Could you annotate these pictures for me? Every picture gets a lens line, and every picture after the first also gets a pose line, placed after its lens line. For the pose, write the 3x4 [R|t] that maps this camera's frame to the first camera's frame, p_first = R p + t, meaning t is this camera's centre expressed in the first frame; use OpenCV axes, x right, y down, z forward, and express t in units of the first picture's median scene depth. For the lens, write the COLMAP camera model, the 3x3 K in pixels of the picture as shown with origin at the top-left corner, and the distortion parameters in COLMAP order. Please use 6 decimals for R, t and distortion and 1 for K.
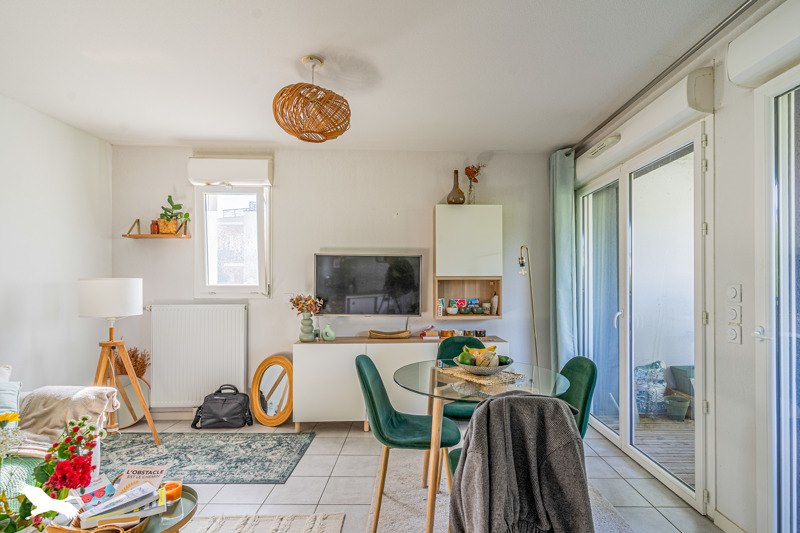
lens RADIAL K [[396.4, 0, 401.9], [0, 396.4, 277.8], [0, 0, 1]] dist [0.002245, 0.000465]
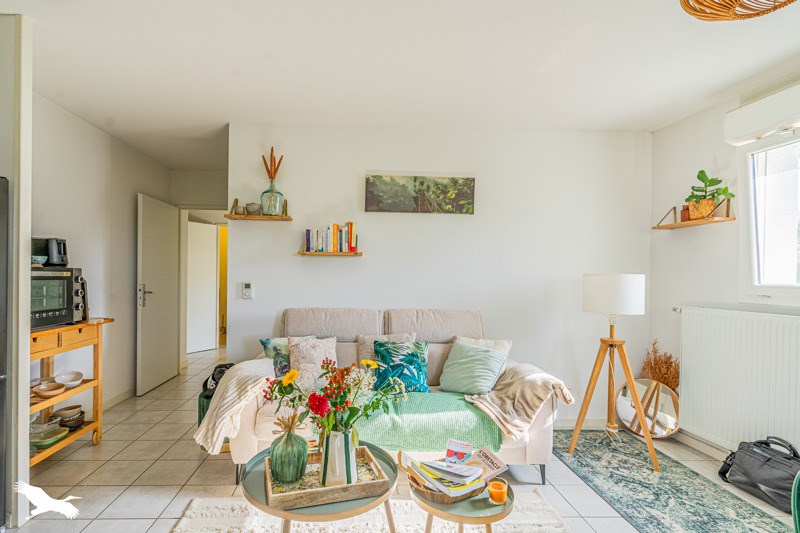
lens RADIAL K [[391.2, 0, 367.5], [0, 391.2, 274.9], [0, 0, 1]] dist [0.000473, -0.000108]
pose [[0.041627, 0.000508, -0.999133, 0.171239], [-0.001585, 0.999999, 0.000443, 0.002639], [0.999132, 0.001565, 0.041628, 0.300371]]
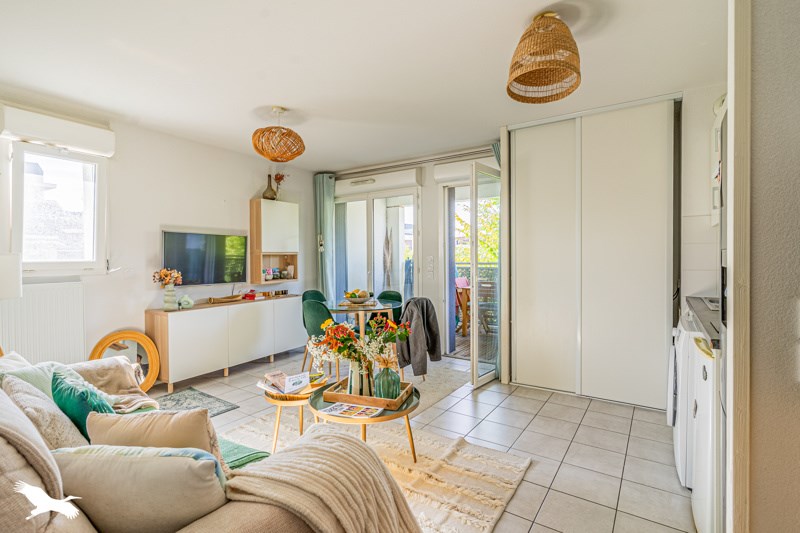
lens RADIAL K [[381.2, 0, 402.1], [0, 381.2, 254.9], [0, 0, 1]] dist [0.001532, 0.000325]
pose [[0.549245, -0.001737, 0.835660, -0.749862], [-0.000652, 0.999997, 0.002507, 0.002444], [-0.835661, -0.001922, 0.549242, -0.112409]]
